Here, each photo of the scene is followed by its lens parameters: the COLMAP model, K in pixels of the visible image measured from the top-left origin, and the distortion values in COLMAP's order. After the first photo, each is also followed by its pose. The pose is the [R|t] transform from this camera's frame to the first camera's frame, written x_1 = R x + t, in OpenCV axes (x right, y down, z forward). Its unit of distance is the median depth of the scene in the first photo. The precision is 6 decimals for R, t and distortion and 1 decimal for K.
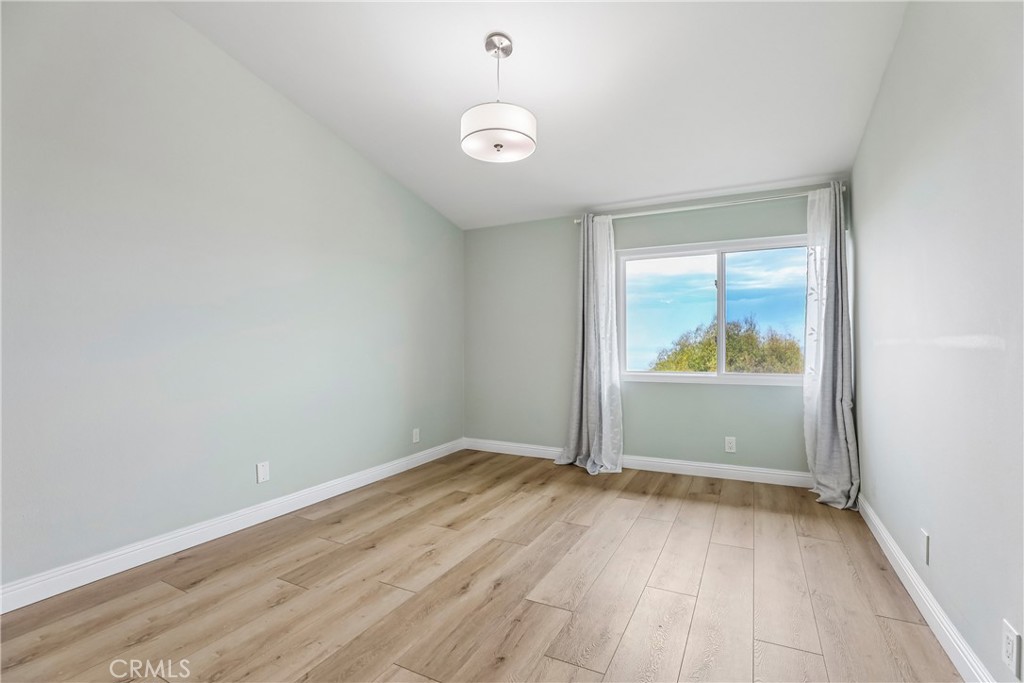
lens RADIAL K [[469.9, 0, 519.1], [0, 469.9, 344.1], [0, 0, 1]] dist [-0.048394, 0.016799]
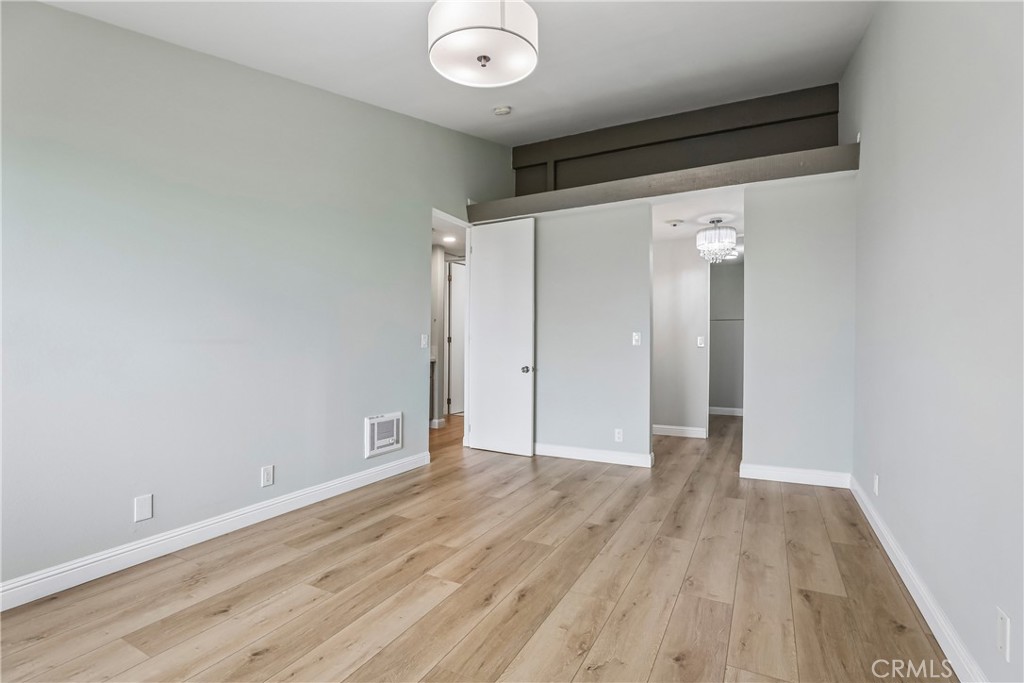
lens RADIAL K [[478.5, 0, 512.0], [0, 478.5, 341.5], [0, 0, 1]] dist [-0.035278, 0.000274]
pose [[-0.999717, -0.002230, 0.023701, -0.105666], [-0.002148, 0.999992, 0.003501, -0.008394], [-0.023709, 0.003450, -0.999713, 1.774676]]
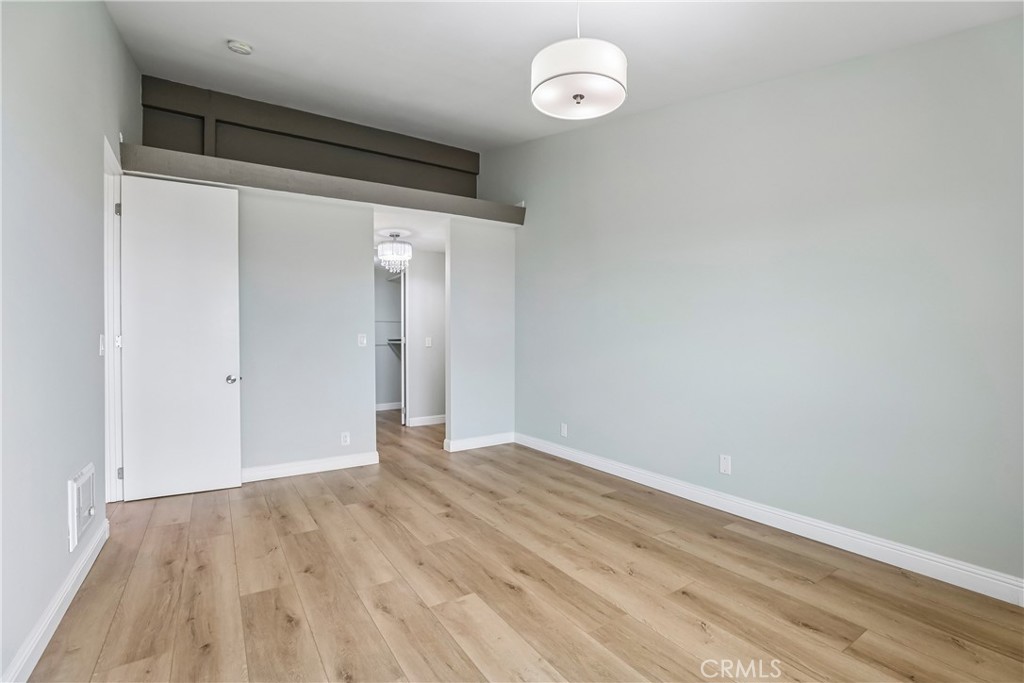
lens RADIAL K [[469.9, 0, 519.1], [0, 469.9, 344.1], [0, 0, 1]] dist [-0.048394, 0.016799]
pose [[-0.500393, 0.006812, -0.865771, 0.726193], [0.002903, 0.999977, 0.006190, -0.006809], [0.865793, 0.000584, -0.500401, 1.367579]]
